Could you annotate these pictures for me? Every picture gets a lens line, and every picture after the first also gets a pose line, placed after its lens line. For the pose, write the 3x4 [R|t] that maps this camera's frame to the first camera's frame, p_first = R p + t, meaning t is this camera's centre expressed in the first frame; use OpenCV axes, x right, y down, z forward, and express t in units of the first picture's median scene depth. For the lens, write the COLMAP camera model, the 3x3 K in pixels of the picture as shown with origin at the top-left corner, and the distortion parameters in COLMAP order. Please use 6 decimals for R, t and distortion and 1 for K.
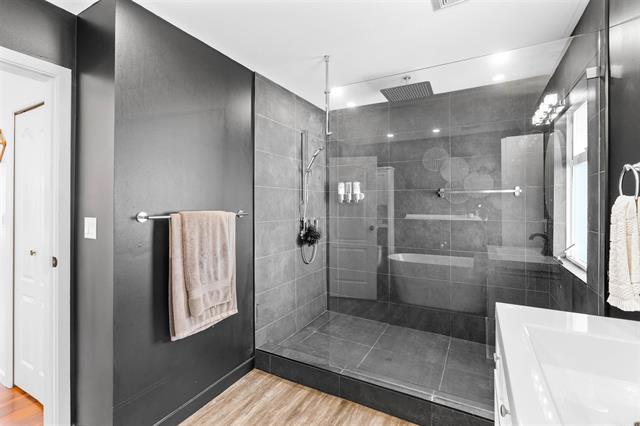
lens RADIAL K [[293.4, 0, 318.4], [0, 293.4, 206.8], [0, 0, 1]] dist [-0.006236, -0.000103]
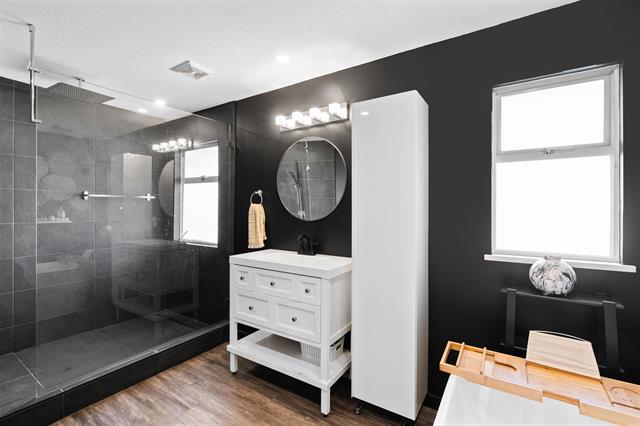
lens RADIAL K [[293.4, 0, 316.4], [0, 293.4, 208.6], [0, 0, 1]] dist [-0.006236, -0.000103]
pose [[0.072295, 0.001328, 0.997382, -0.653960], [0.002964, 0.999994, -0.001546, 0.004025], [-0.997379, 0.003068, 0.072291, 0.125570]]
